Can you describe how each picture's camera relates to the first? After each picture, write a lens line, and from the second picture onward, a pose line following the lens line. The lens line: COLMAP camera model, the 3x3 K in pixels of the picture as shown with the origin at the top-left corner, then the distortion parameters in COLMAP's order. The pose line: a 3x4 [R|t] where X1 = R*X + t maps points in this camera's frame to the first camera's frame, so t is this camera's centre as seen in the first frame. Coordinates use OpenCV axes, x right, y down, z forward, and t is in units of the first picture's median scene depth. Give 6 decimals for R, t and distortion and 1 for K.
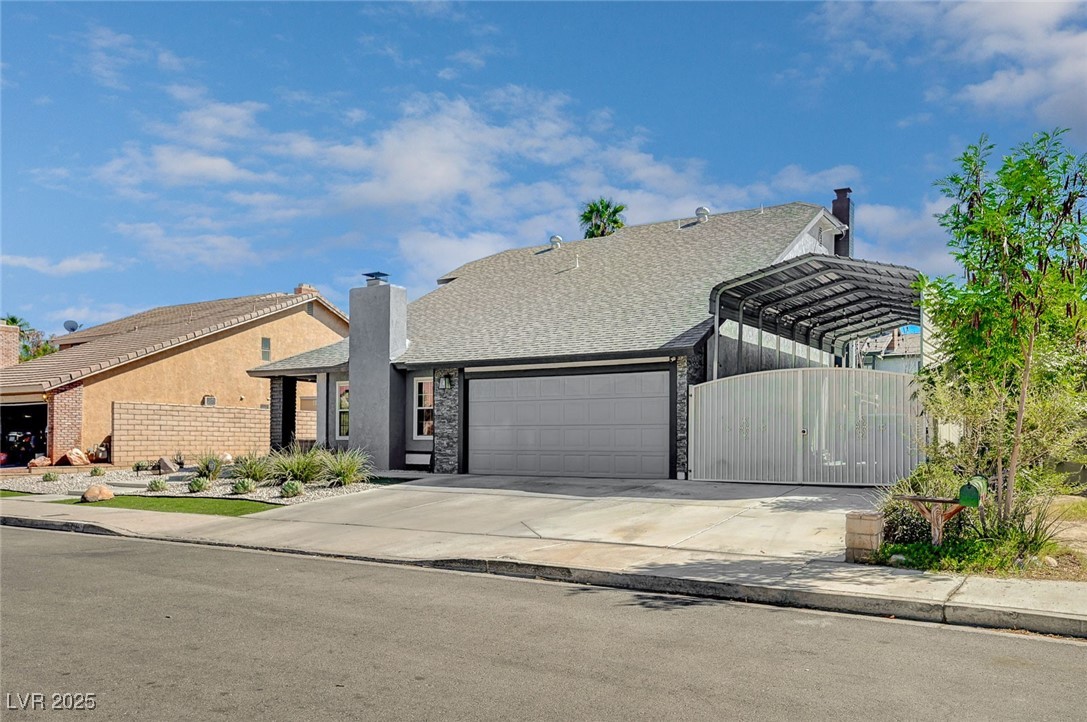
lens RADIAL K [[801.7, 0, 543.5], [0, 801.7, 361.0], [0, 0, 1]] dist [0.003951, 0.002528]
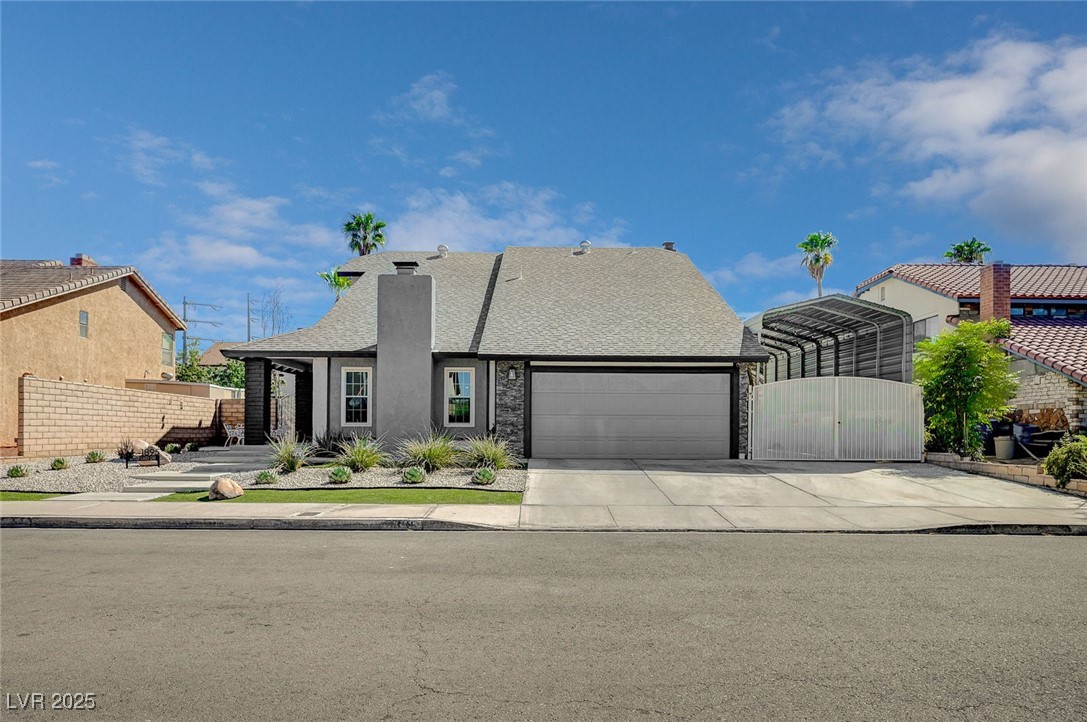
lens RADIAL K [[668.4, 0, 543.5], [0, 668.4, 361.0], [0, 0, 1]] dist [0.003930, 0.001145]
pose [[0.865325, 0.055762, 0.498100, -0.533859], [-0.053871, 0.998382, -0.018181, 0.023651], [-0.498308, -0.011100, 0.866929, 0.201030]]
